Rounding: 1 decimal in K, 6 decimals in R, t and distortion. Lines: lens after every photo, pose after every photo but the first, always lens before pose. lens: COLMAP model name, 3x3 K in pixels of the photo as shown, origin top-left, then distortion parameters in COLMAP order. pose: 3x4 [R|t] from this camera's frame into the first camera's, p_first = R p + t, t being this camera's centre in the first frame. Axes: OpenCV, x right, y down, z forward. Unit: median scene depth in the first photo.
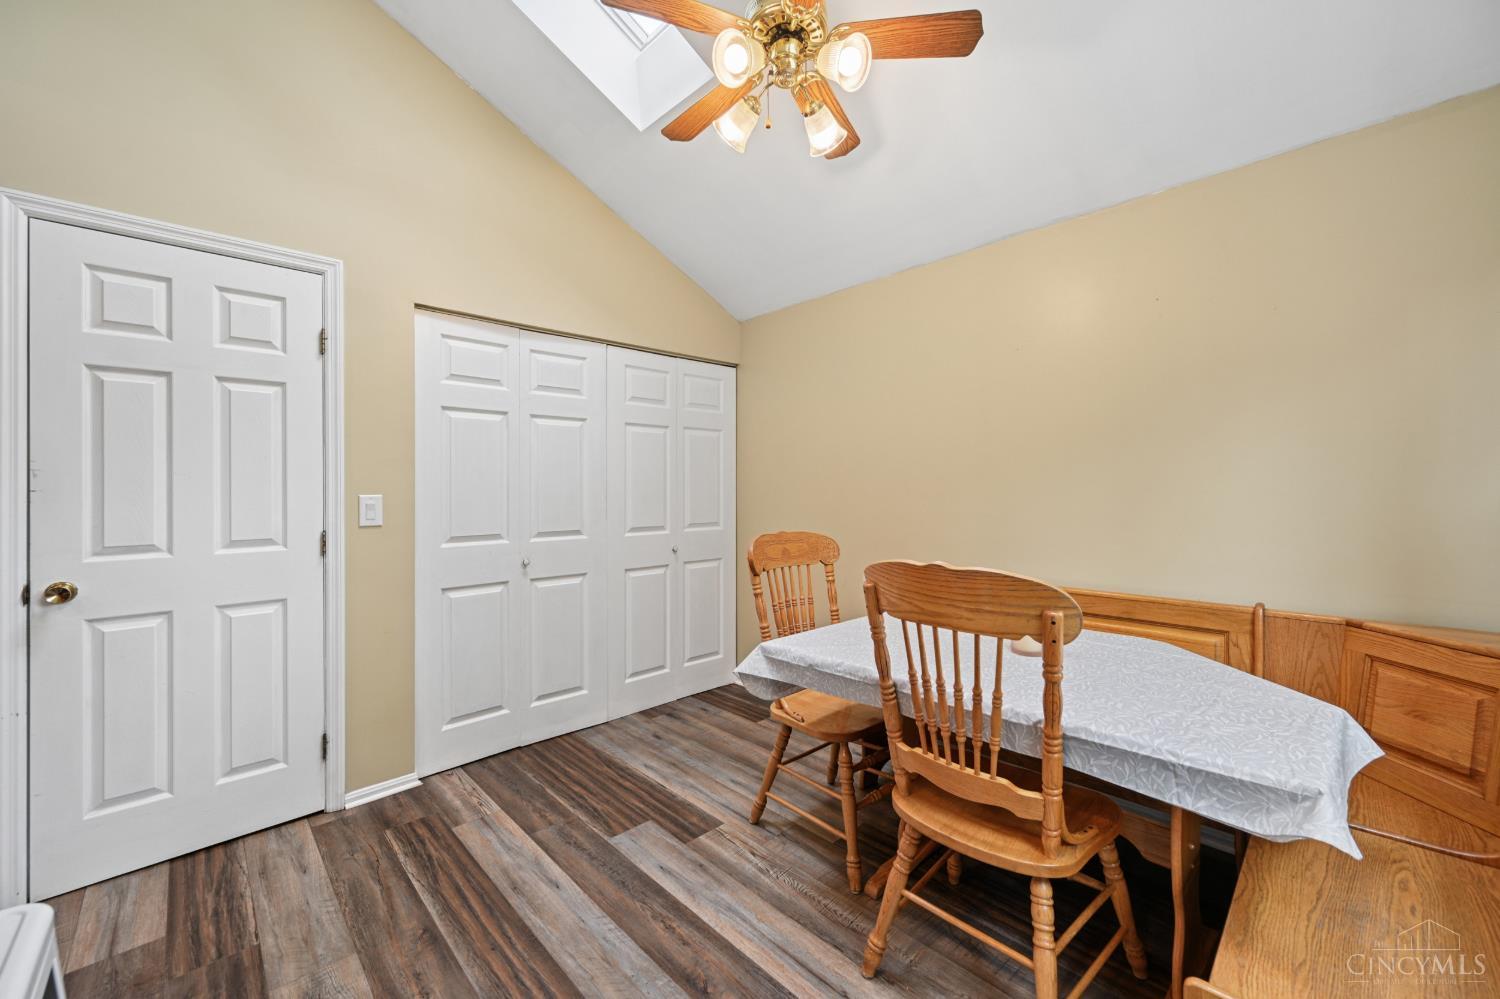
lens RADIAL K [[589.3, 0, 753.1], [0, 589.3, 488.7], [0, 0, 1]] dist [0.000525, -0.000144]
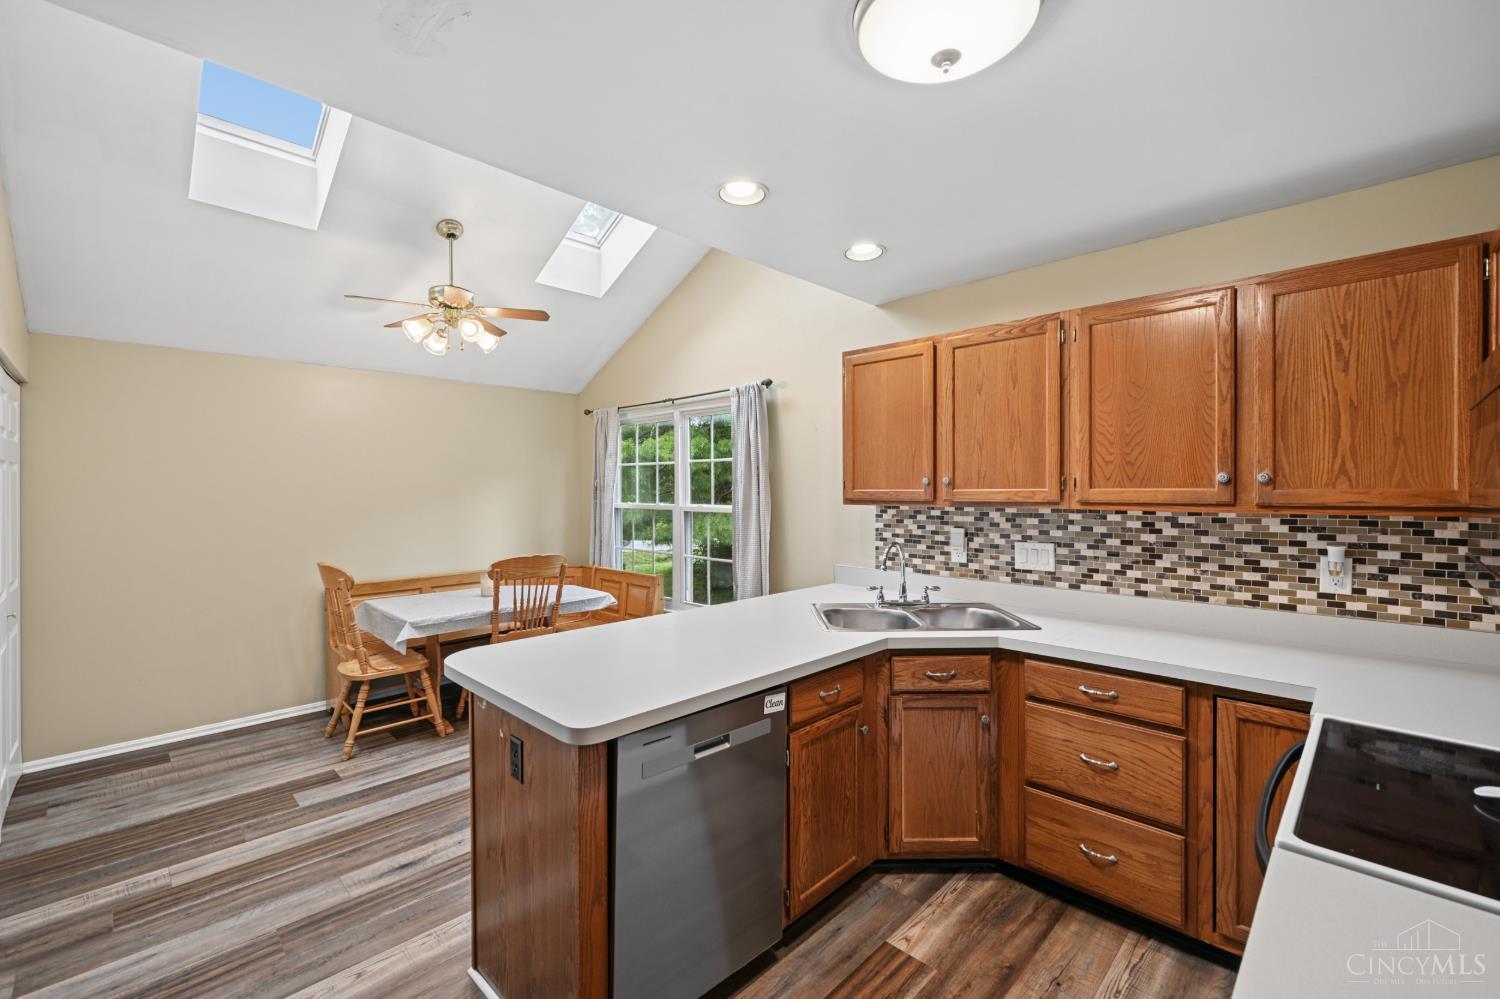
lens RADIAL K [[633.6, 0, 748.9], [0, 633.6, 495.9], [0, 0, 1]] dist [0.000676, 0.000210]
pose [[-0.023190, -0.008189, 0.999698, -1.686308], [-0.001527, 0.999966, 0.008156, -0.113057], [-0.999730, -0.001338, -0.023201, 0.034014]]
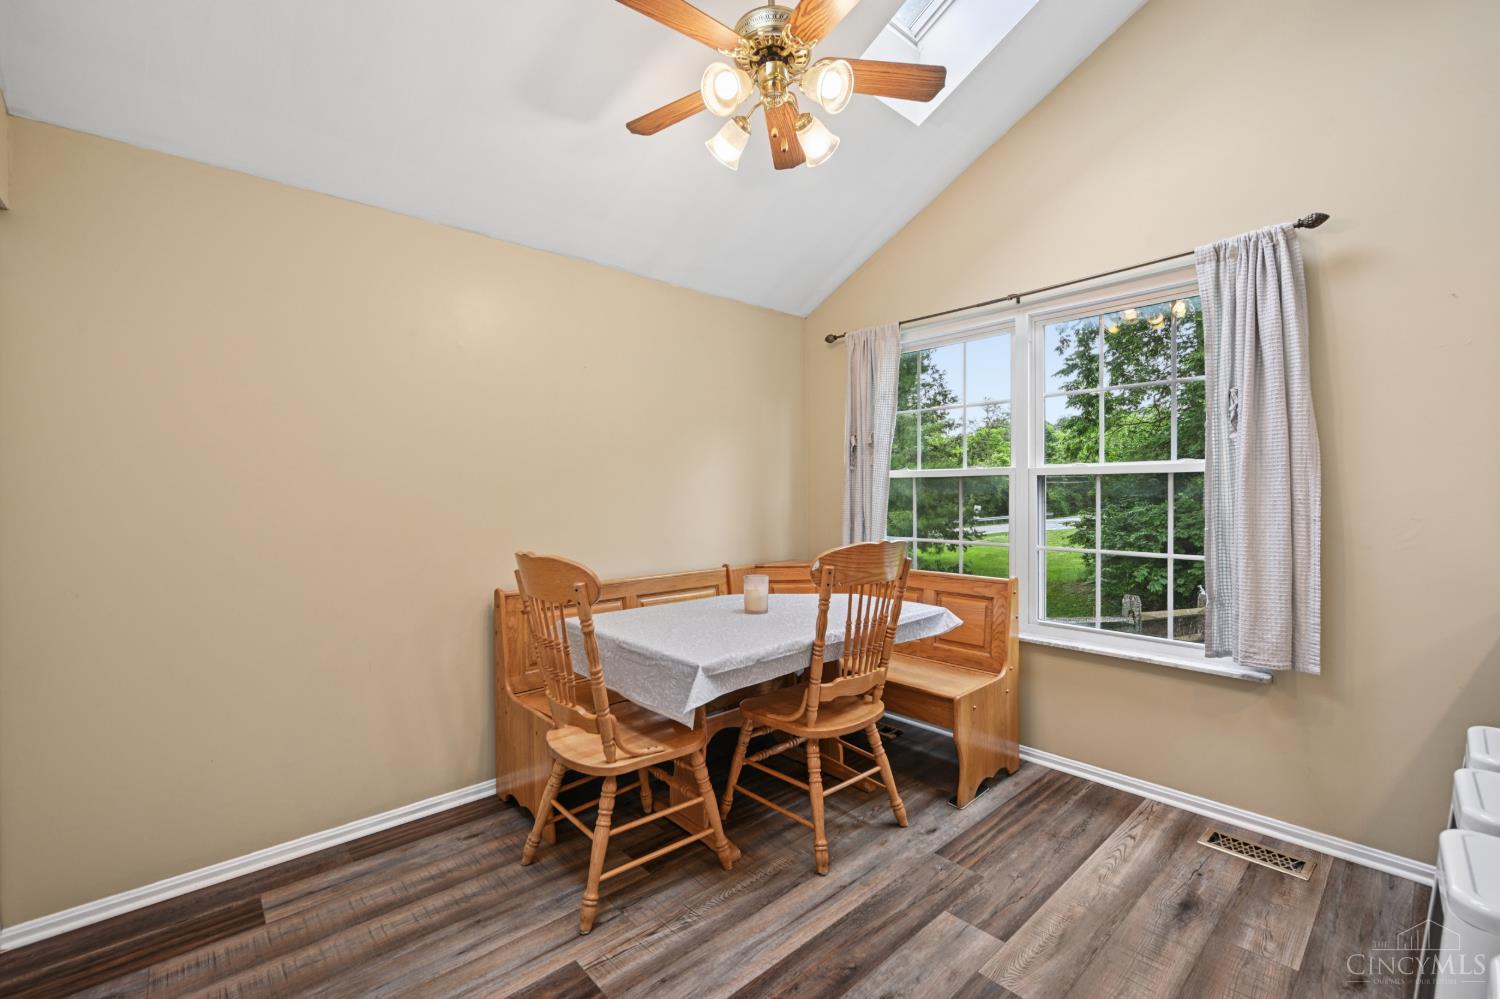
lens RADIAL K [[633.6, 0, 748.9], [0, 633.6, 495.9], [0, 0, 1]] dist [0.000676, 0.000210]
pose [[0.037650, -0.002244, 0.999288, -0.856287], [0.003575, 0.999991, 0.002111, -0.000476], [-0.999285, 0.003493, 0.037657, 0.797823]]
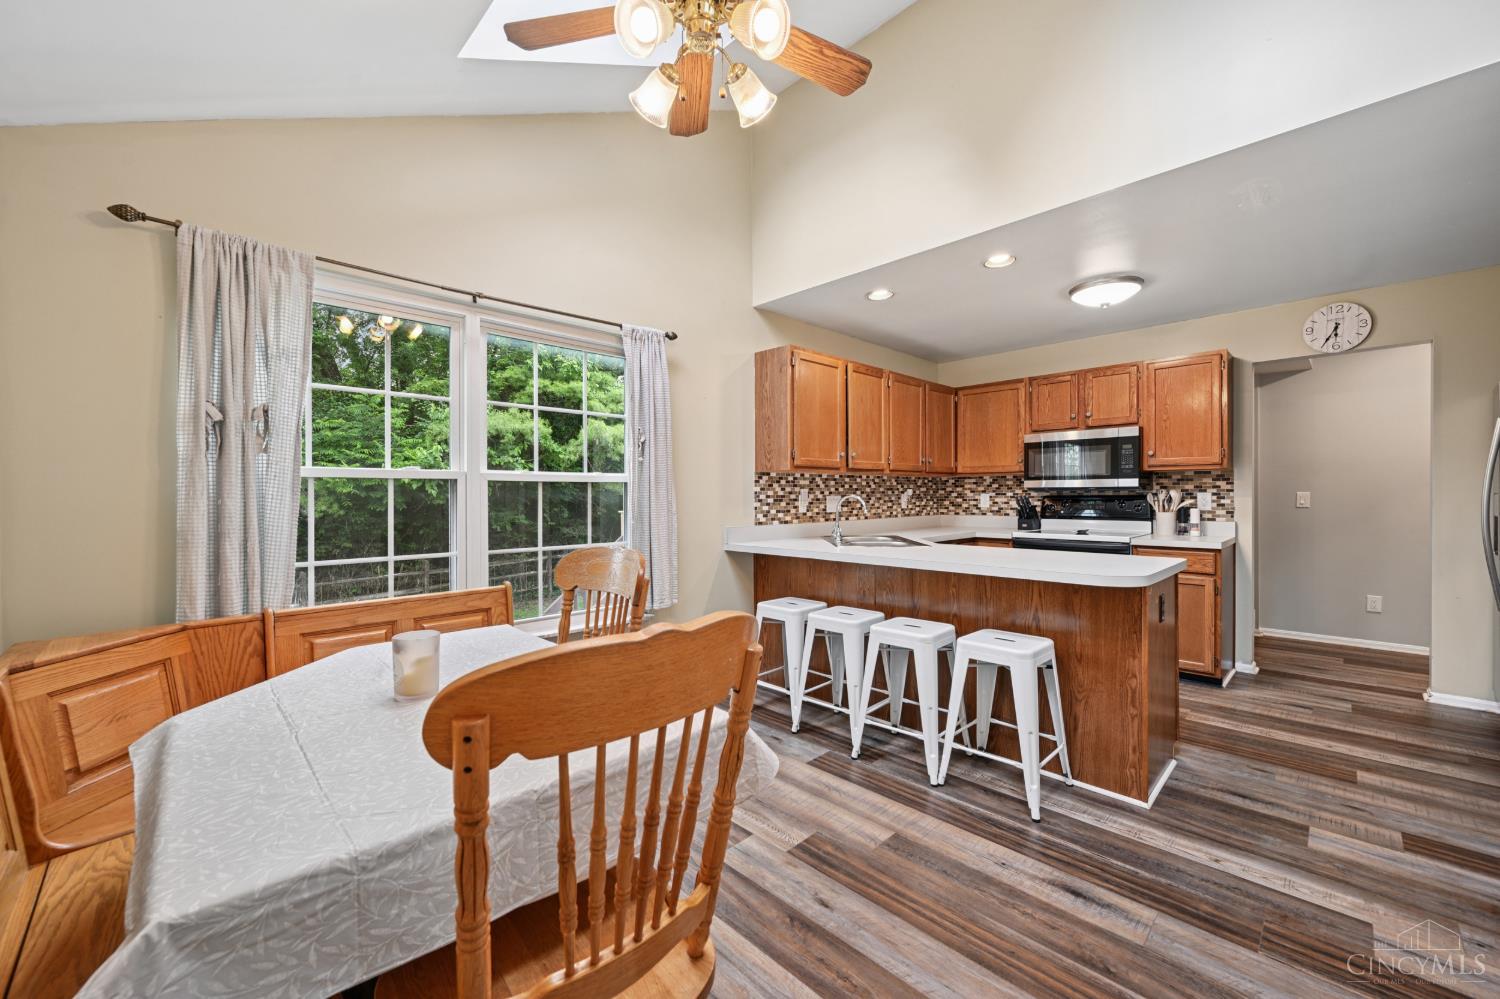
lens RADIAL K [[583.6, 0, 750.0], [0, 583.6, 499.5], [0, 0, 1]] dist [-0.000335, -0.000036]
pose [[-0.999964, 0.008459, -0.000332, -0.014289], [0.008457, 0.999945, 0.006170, -0.002337], [0.000384, 0.006167, -0.999981, 1.509371]]
